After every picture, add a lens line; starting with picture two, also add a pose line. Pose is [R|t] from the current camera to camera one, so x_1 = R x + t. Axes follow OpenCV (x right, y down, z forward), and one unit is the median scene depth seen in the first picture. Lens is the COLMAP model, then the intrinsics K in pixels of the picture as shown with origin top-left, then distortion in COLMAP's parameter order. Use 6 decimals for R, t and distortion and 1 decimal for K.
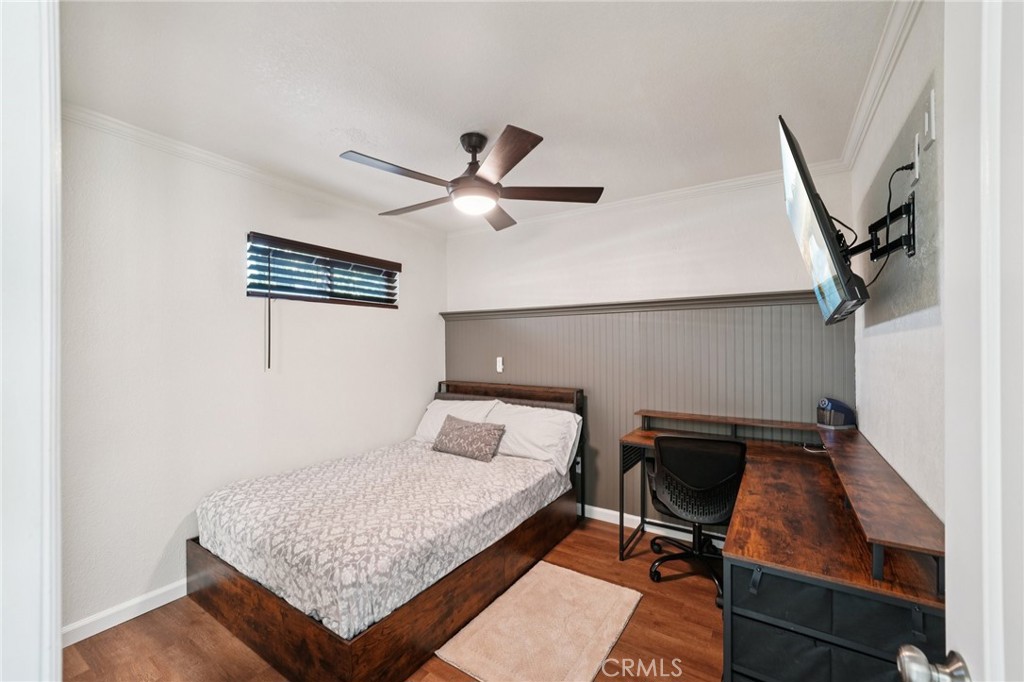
lens RADIAL K [[403.2, 0, 509.0], [0, 403.2, 340.0], [0, 0, 1]] dist [-0.005490, 0.000794]
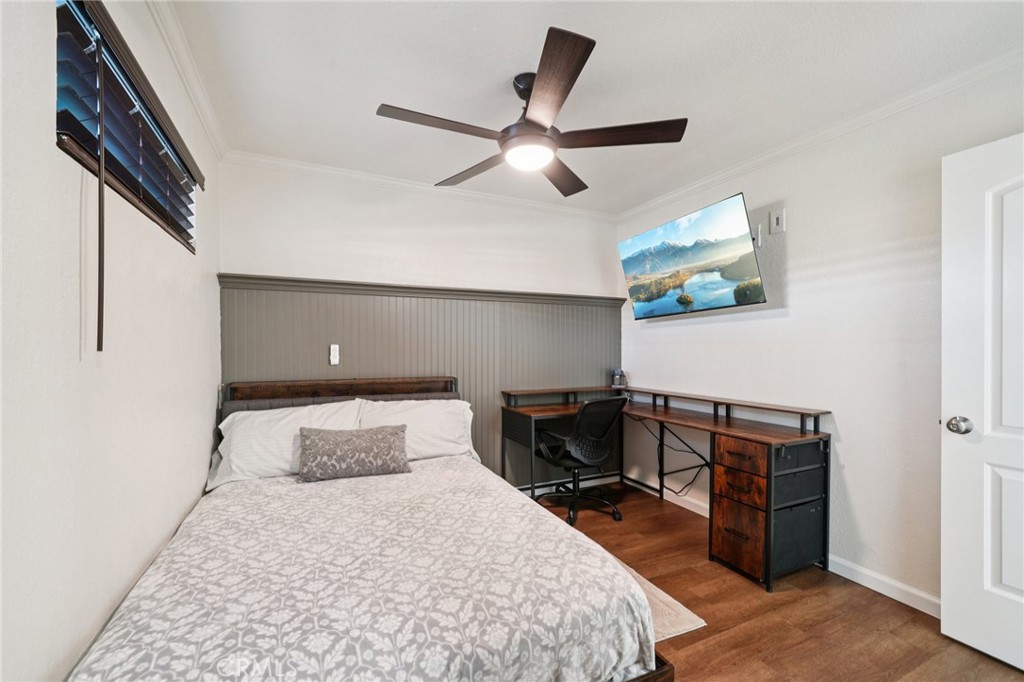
lens RADIAL K [[403.2, 0, 512.2], [0, 403.2, 351.0], [0, 0, 1]] dist [-0.005490, 0.000794]
pose [[0.545372, 0.003491, 0.838187, -0.578089], [-0.016205, 0.999848, 0.006379, 0.054153], [-0.838038, -0.017062, 0.545345, 0.384038]]
